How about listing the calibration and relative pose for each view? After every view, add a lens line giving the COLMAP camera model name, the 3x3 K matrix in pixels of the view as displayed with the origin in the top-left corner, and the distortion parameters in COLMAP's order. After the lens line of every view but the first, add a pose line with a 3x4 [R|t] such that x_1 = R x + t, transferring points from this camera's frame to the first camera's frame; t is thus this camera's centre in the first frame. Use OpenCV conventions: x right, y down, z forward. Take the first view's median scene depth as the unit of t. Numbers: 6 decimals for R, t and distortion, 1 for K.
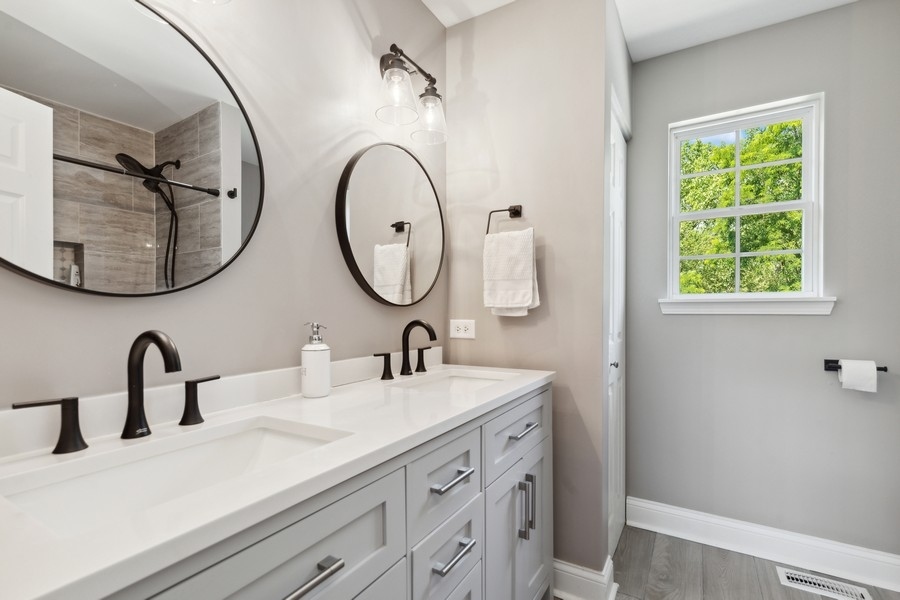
lens RADIAL K [[431.4, 0, 447.6], [0, 431.4, 308.1], [0, 0, 1]] dist [0.019340, -0.000393]
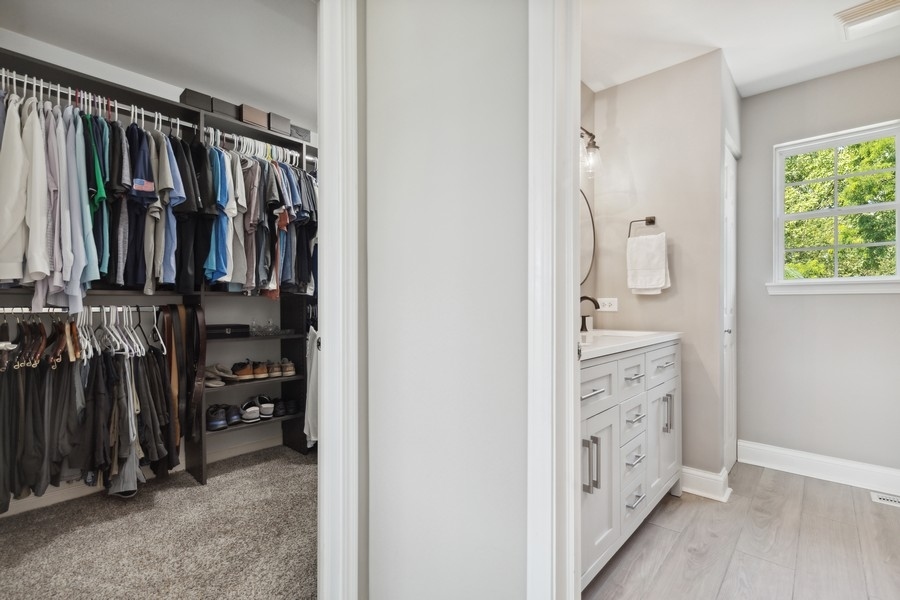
lens RADIAL K [[422.7, 0, 450.0], [0, 422.7, 300.0], [0, 0, 1]] dist [0.014719, 0.000422]
pose [[0.981300, -0.001158, -0.192480, -0.217223], [0.000090, 0.999985, -0.005554, 0.043236], [0.192484, 0.005433, 0.981285, -0.485820]]
